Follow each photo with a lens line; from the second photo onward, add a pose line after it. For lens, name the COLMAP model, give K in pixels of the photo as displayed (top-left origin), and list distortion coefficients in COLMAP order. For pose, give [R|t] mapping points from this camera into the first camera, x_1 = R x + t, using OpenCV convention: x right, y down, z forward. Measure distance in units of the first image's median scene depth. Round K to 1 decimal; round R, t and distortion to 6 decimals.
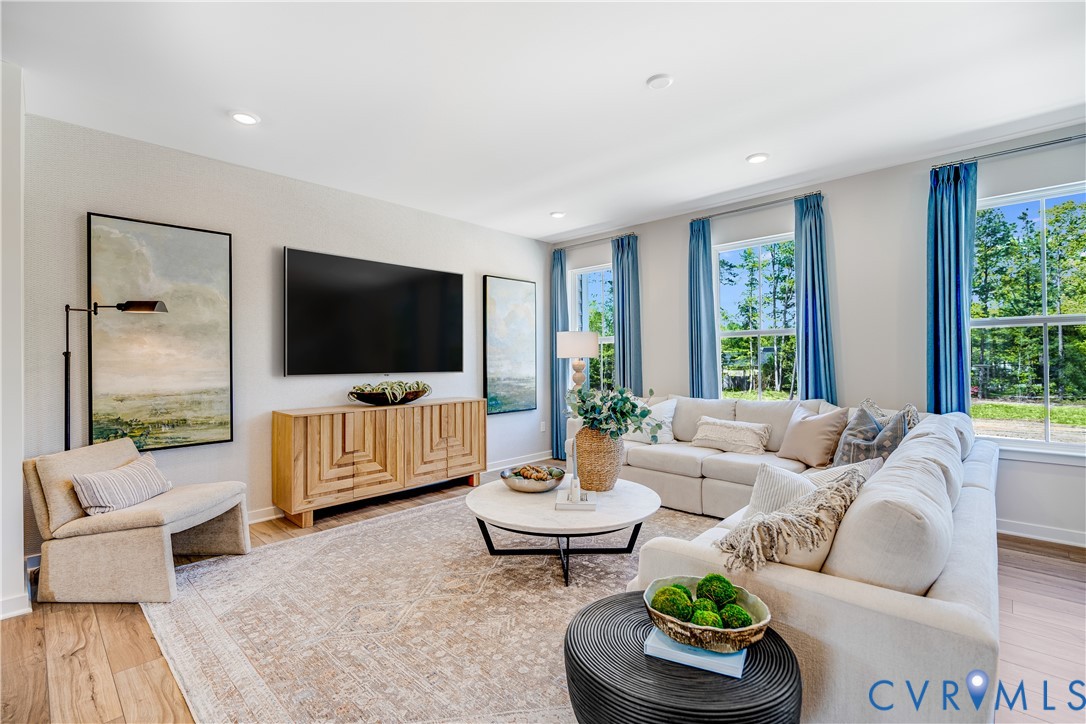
lens RADIAL K [[494.0, 0, 542.9], [0, 494.0, 351.7], [0, 0, 1]] dist [0.001076, -0.000151]
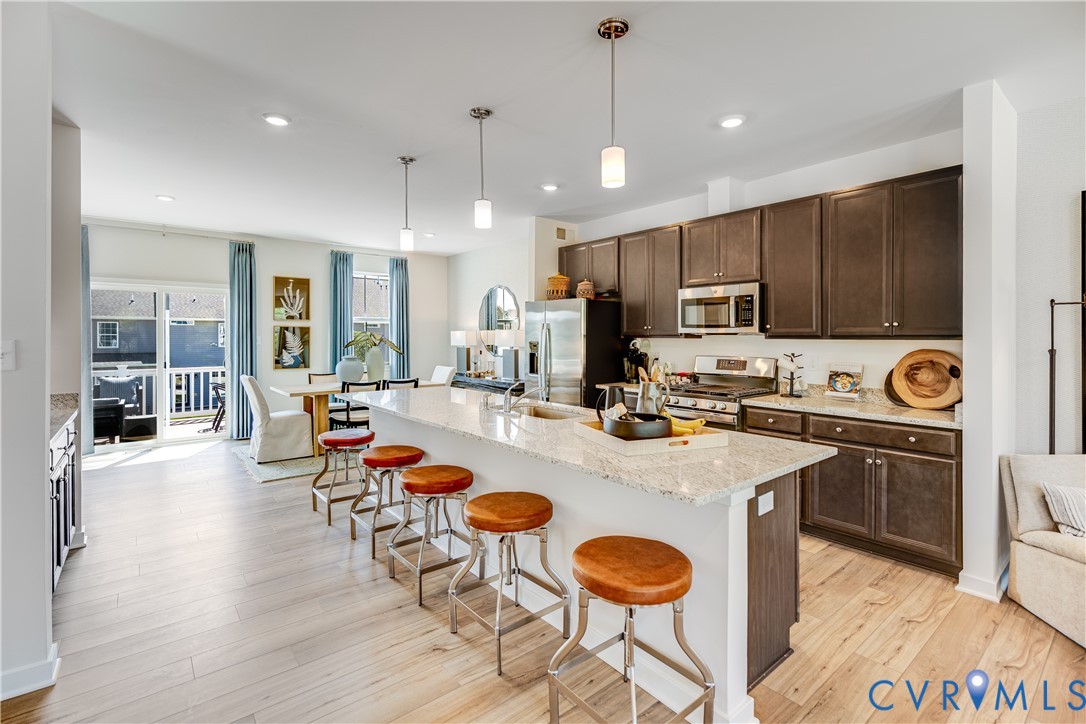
lens RADIAL K [[481.2, 0, 541.3], [0, 481.2, 349.2], [0, 0, 1]] dist [-0.013746, 0.000278]
pose [[-0.125932, 0.019521, -0.991847, 0.033881], [0.004873, 0.999806, 0.019059, -0.016028], [0.992027, -0.002434, -0.126003, 0.114788]]
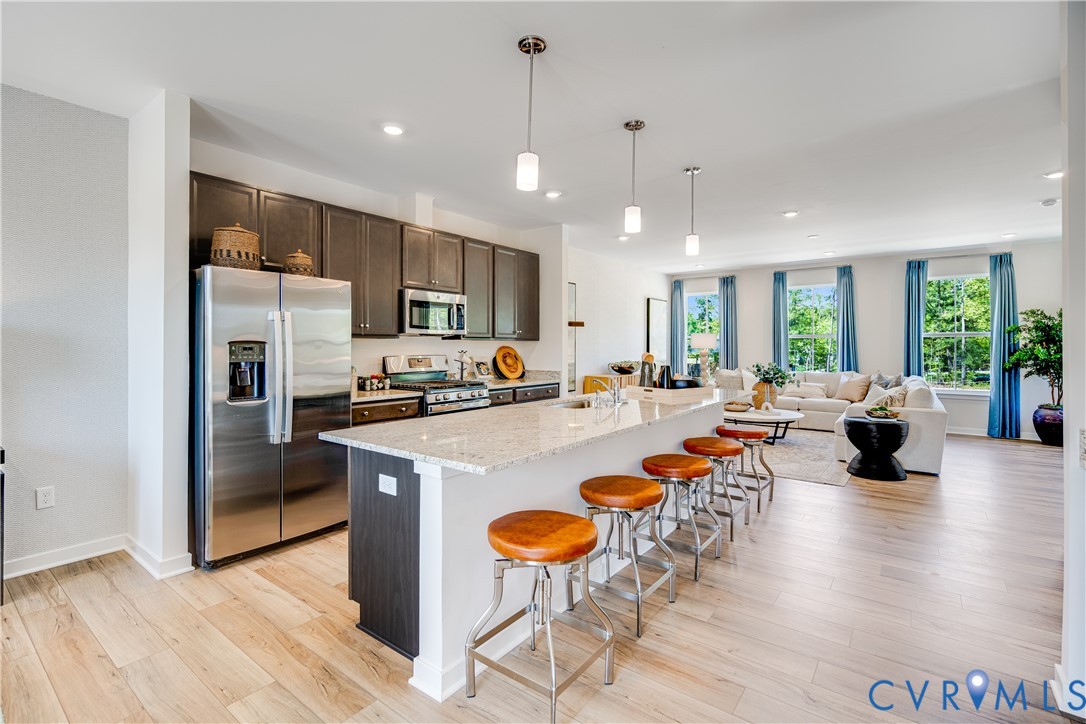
lens RADIAL K [[497.3, 0, 541.3], [0, 497.3, 339.5], [0, 0, 1]] dist [0.000574, 0.000224]
pose [[0.994456, 0.011553, 0.104518, -1.004570], [-0.011765, 0.999930, 0.001409, -0.021014], [-0.104495, -0.002631, 0.994522, -0.965010]]
